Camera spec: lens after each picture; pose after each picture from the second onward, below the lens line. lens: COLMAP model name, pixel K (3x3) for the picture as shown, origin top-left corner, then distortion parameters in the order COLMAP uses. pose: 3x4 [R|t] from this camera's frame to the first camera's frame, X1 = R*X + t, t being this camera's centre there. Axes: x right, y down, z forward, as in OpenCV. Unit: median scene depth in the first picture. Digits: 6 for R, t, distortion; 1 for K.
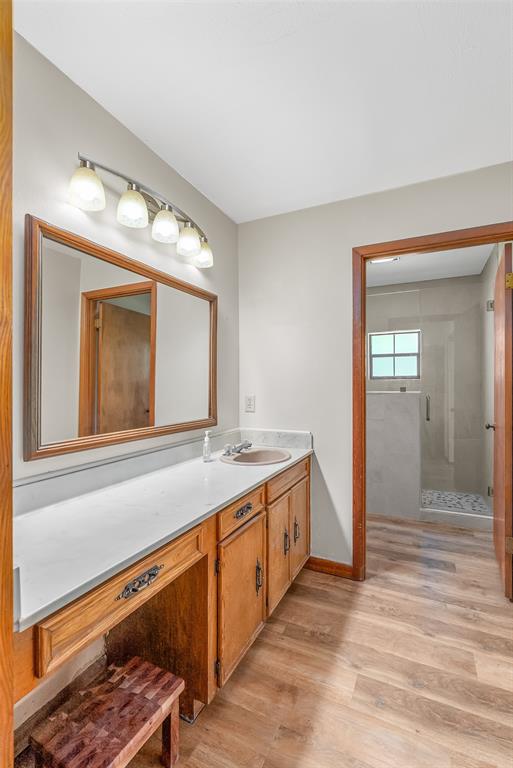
lens RADIAL K [[347.4, 0, 261.6], [0, 347.4, 385.2], [0, 0, 1]] dist [-0.000693, 0.001204]
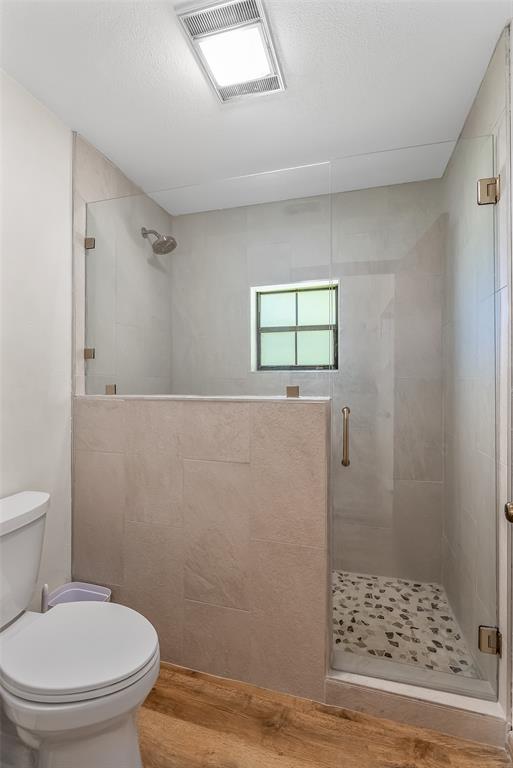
lens RADIAL K [[347.4, 0, 254.5], [0, 347.4, 383.2], [0, 0, 1]] dist [-0.000693, 0.001204]
pose [[0.987458, 0.006945, 0.157730, 0.250400], [-0.006788, 0.999976, -0.001532, 0.005571], [-0.157737, 0.000442, 0.987481, 0.497713]]
